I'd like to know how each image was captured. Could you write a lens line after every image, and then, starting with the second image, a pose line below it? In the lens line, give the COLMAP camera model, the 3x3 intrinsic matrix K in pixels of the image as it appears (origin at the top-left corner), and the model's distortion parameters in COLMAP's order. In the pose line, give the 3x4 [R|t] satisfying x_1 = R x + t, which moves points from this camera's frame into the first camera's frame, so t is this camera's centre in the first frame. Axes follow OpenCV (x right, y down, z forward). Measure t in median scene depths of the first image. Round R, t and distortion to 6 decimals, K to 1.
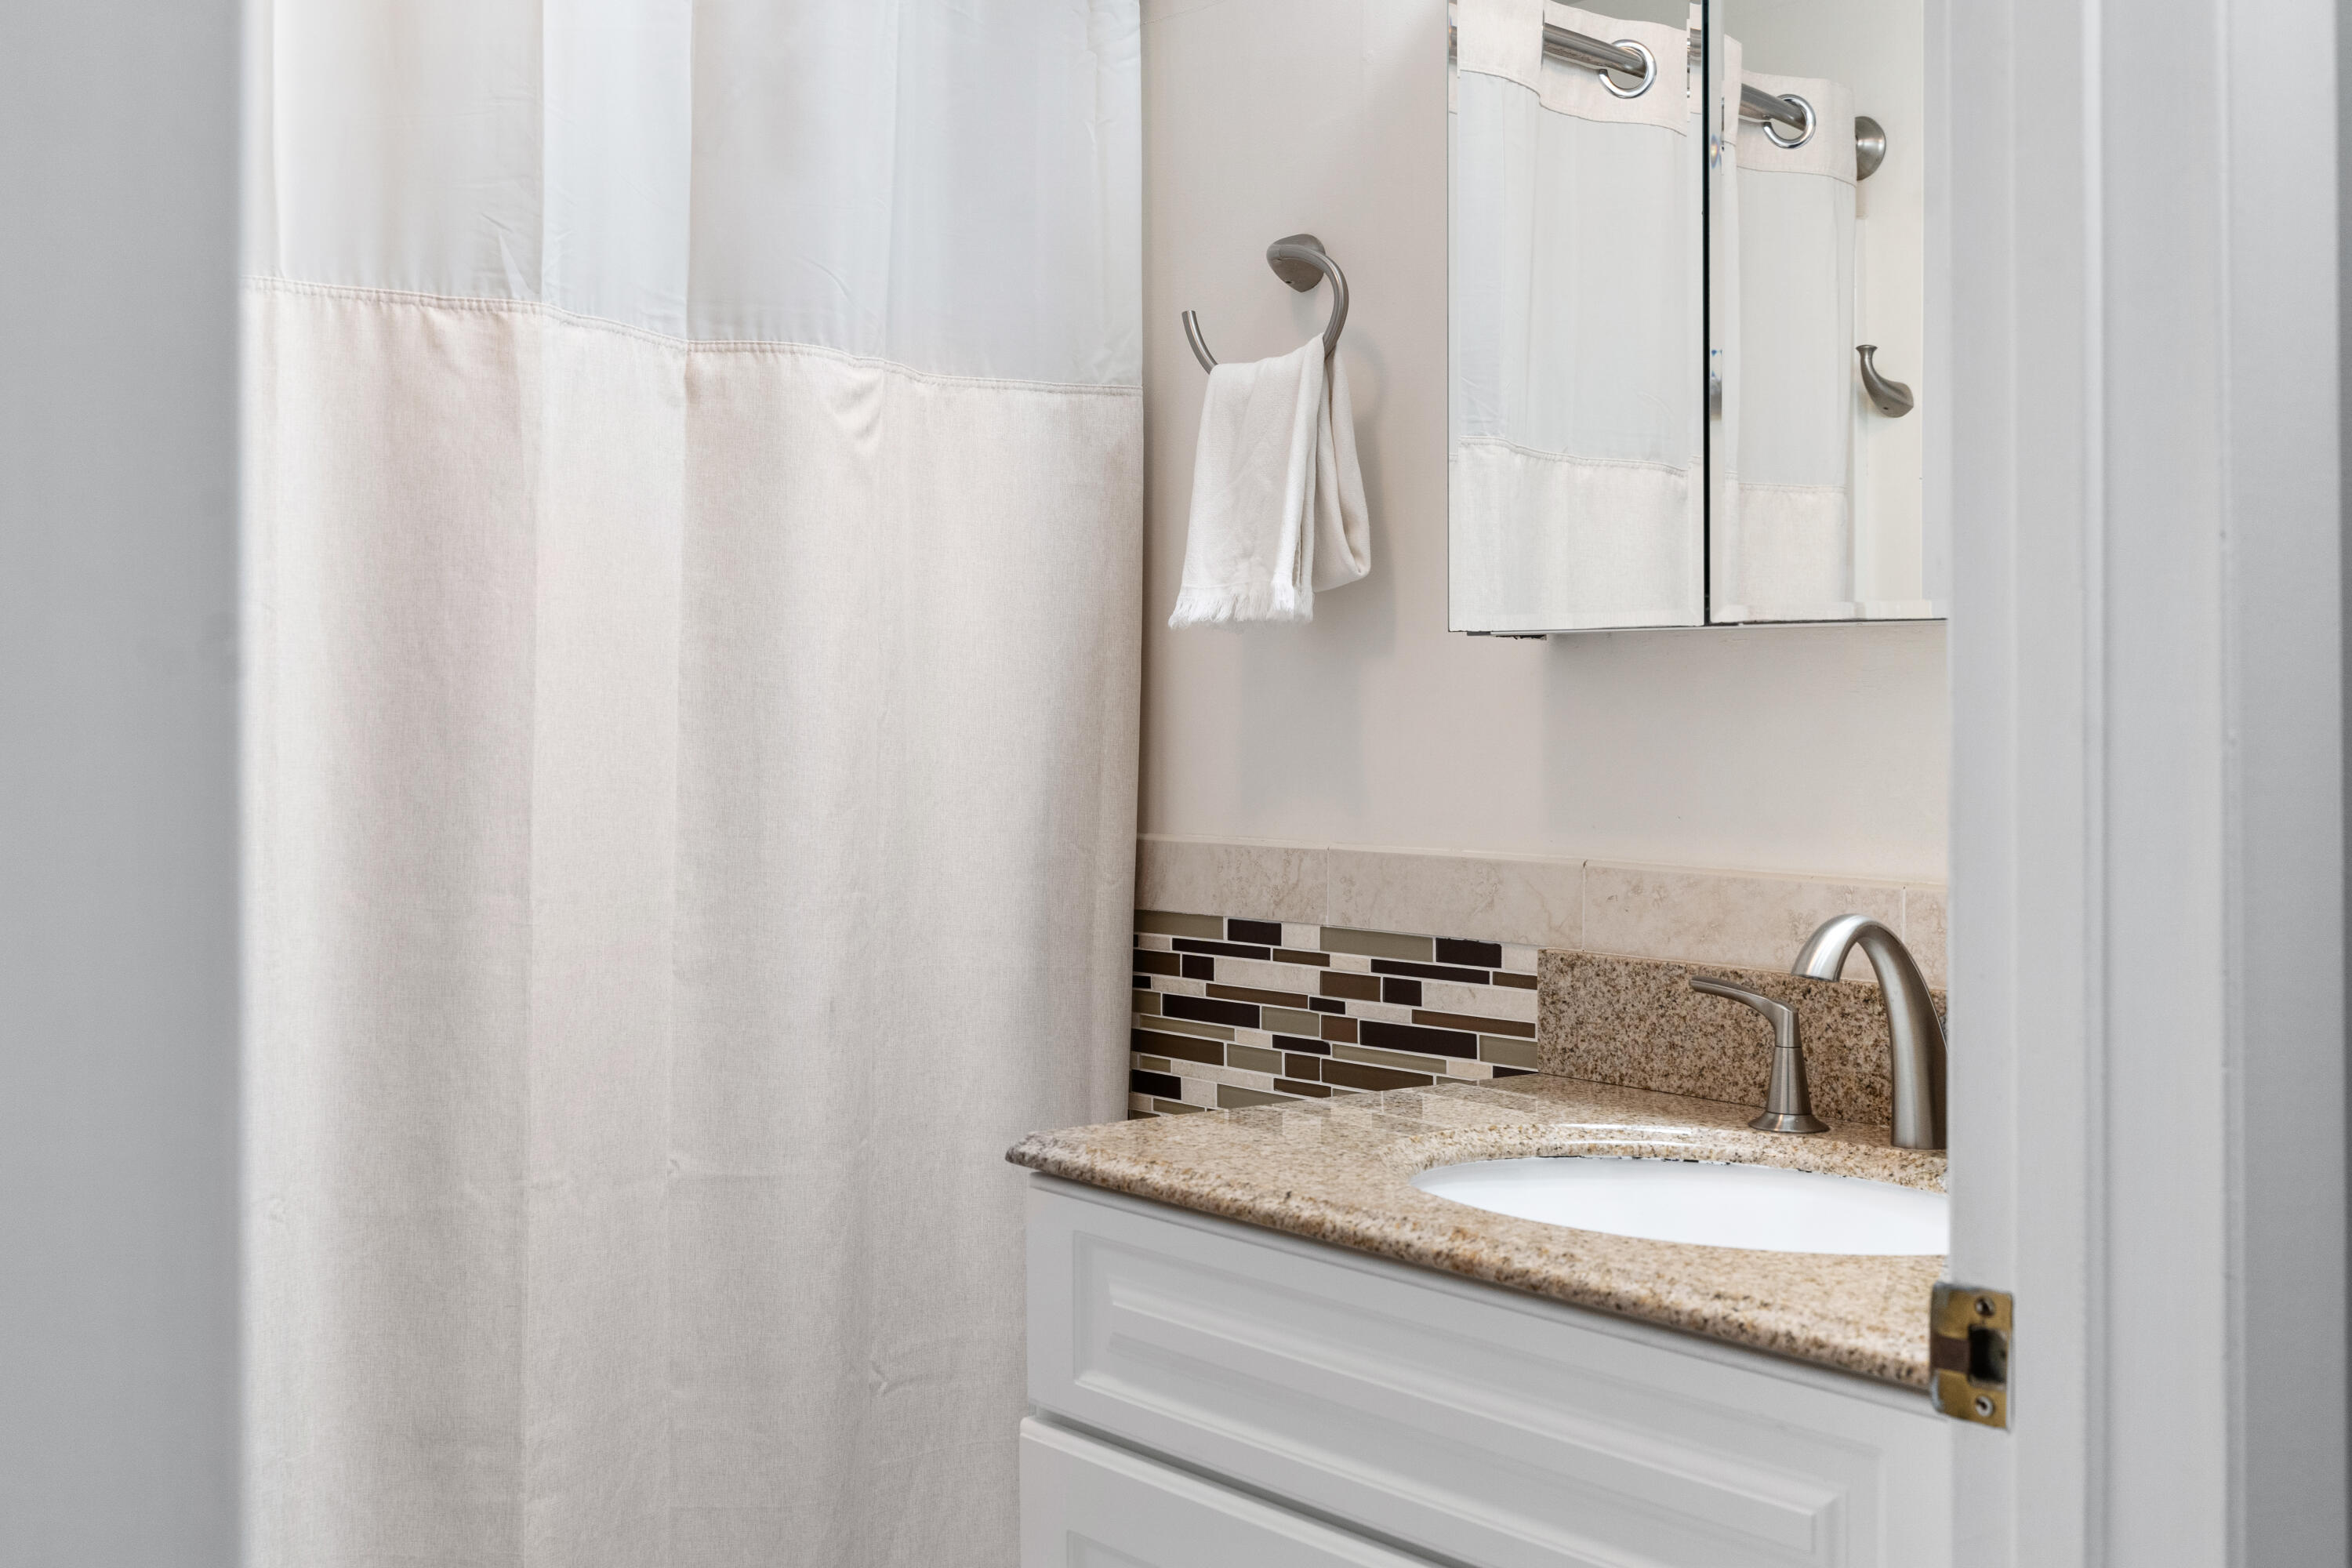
lens RADIAL K [[2533.5, 0, 1173.8], [0, 2533.5, 775.2], [0, 0, 1]] dist [-0.013234, 0.000000]
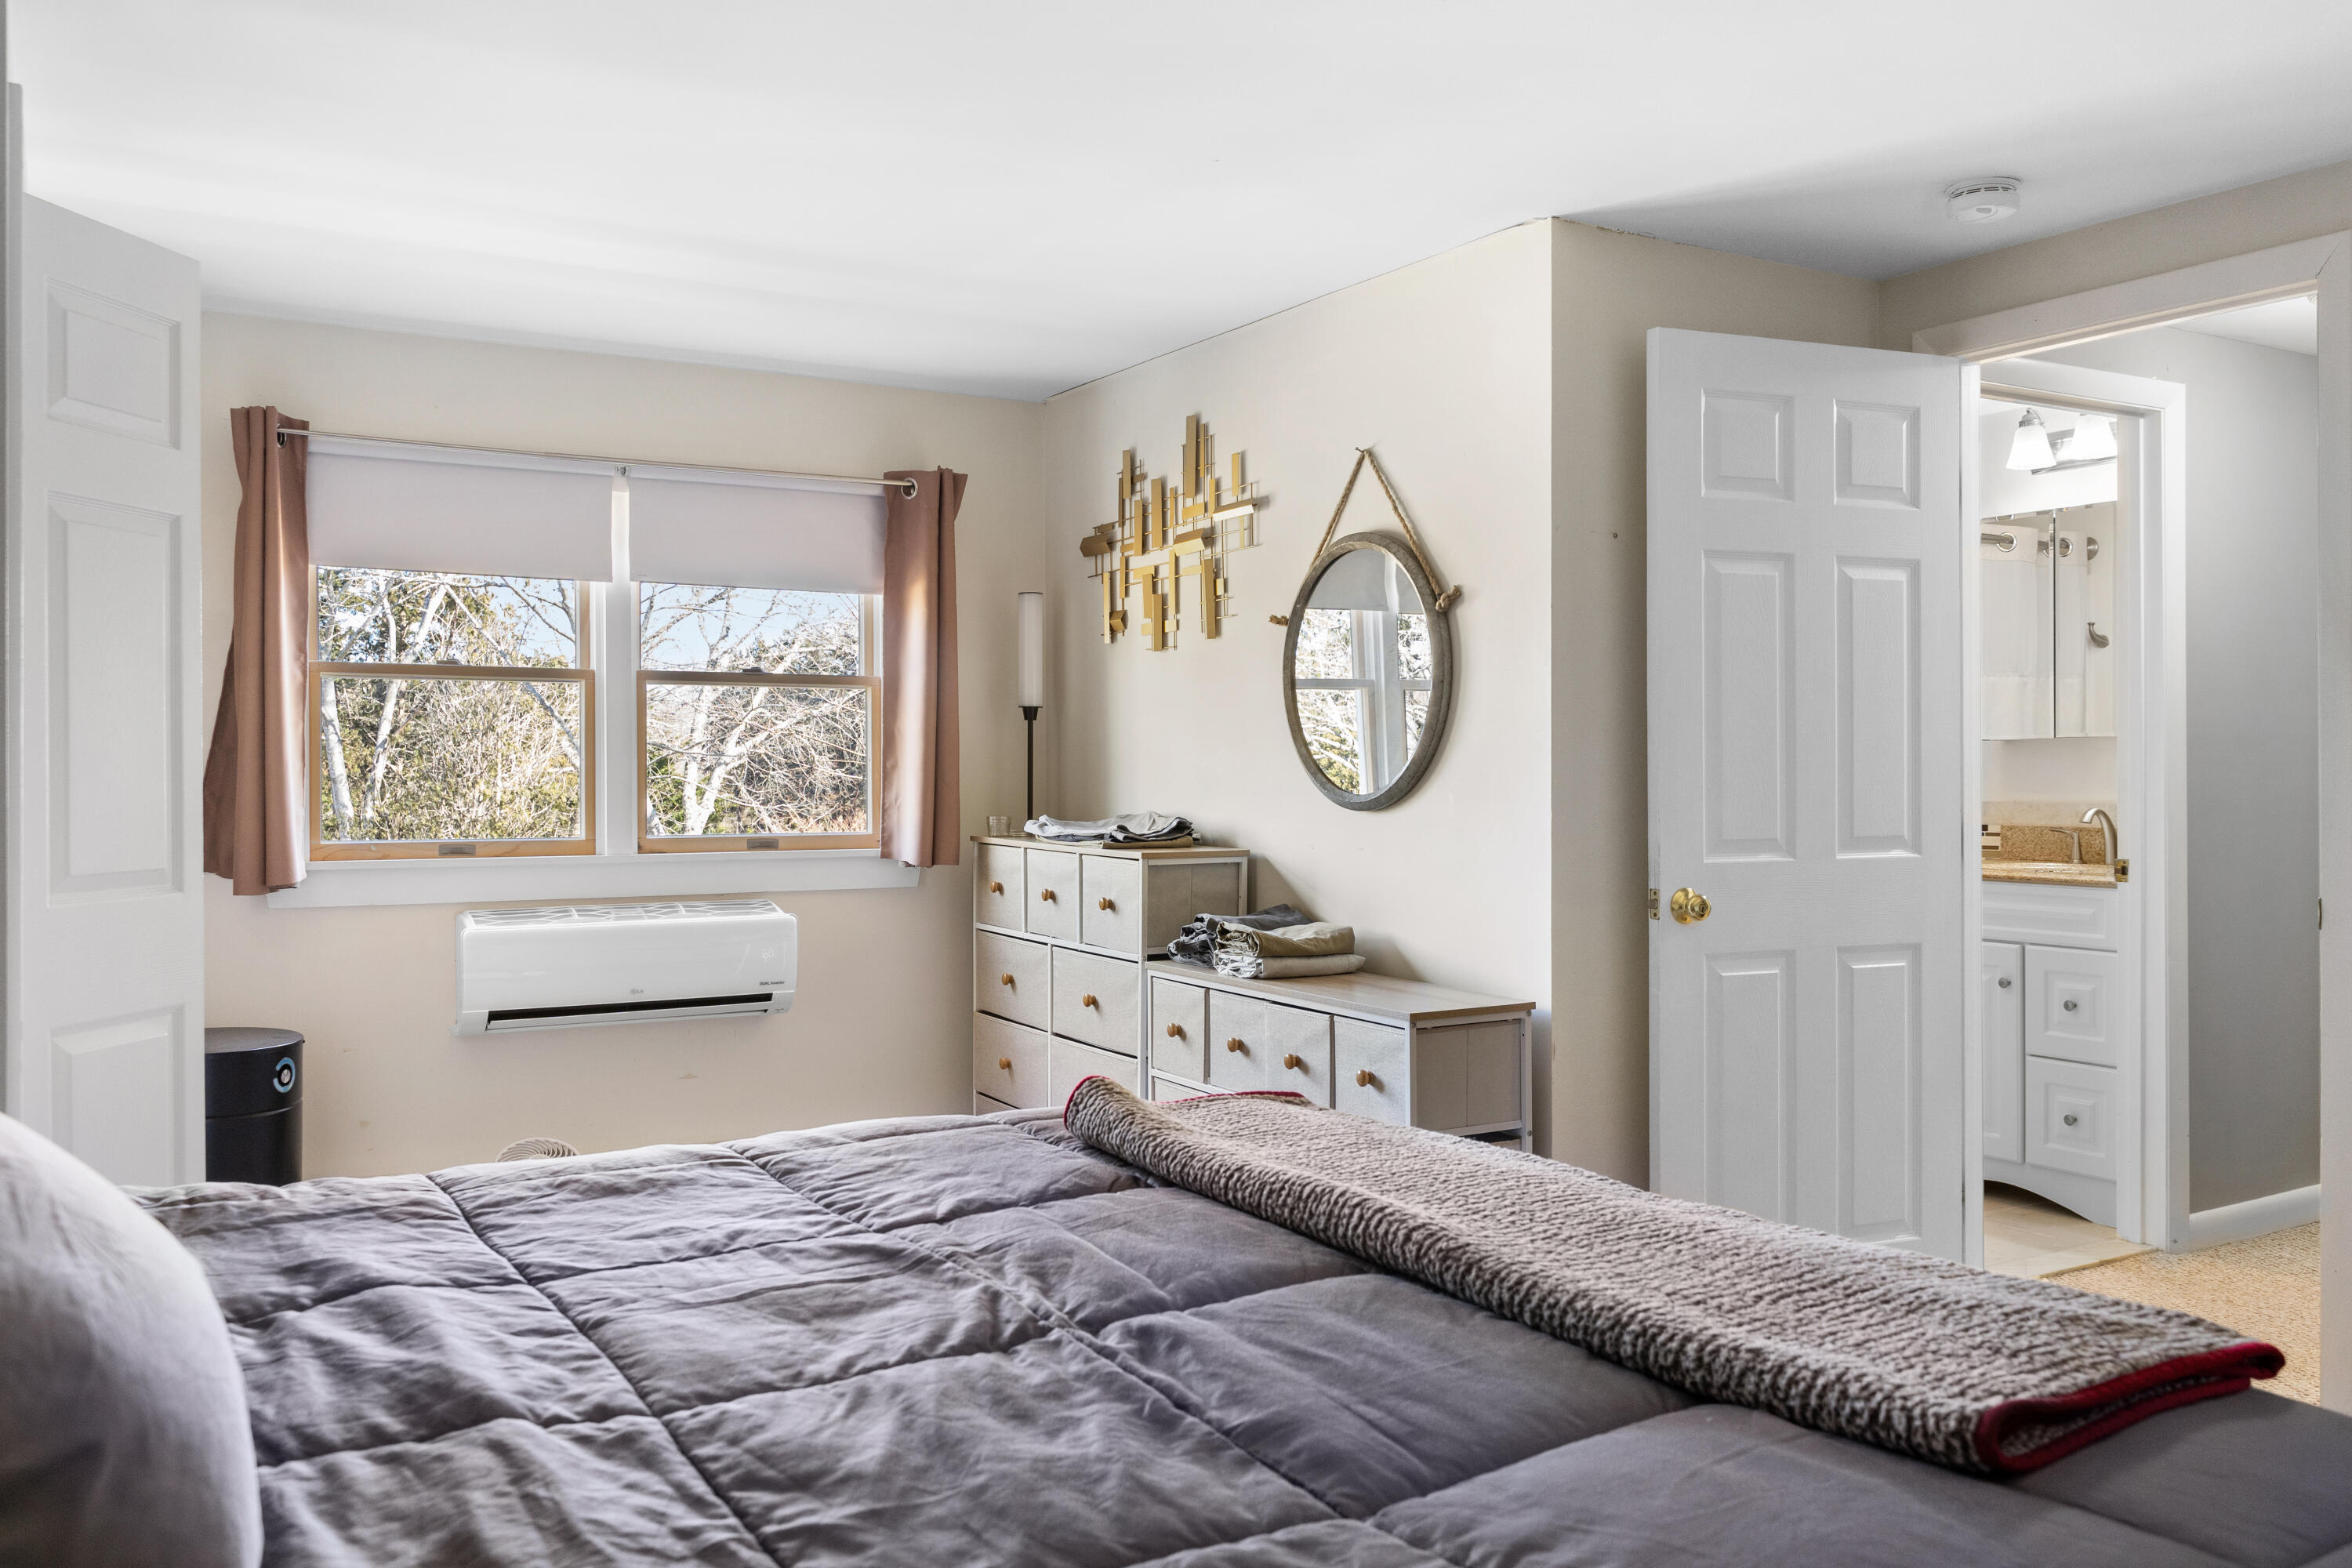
lens RADIAL K [[1944.0, 0, 1181.7], [0, 1944.0, 788.6], [0, 0, 1]] dist [-0.008134, -0.002325]
pose [[0.987153, 0.004168, -0.159724, -0.596696], [-0.003922, 0.999991, 0.001856, 0.015936], [0.159730, -0.001205, 0.987160, -2.030297]]
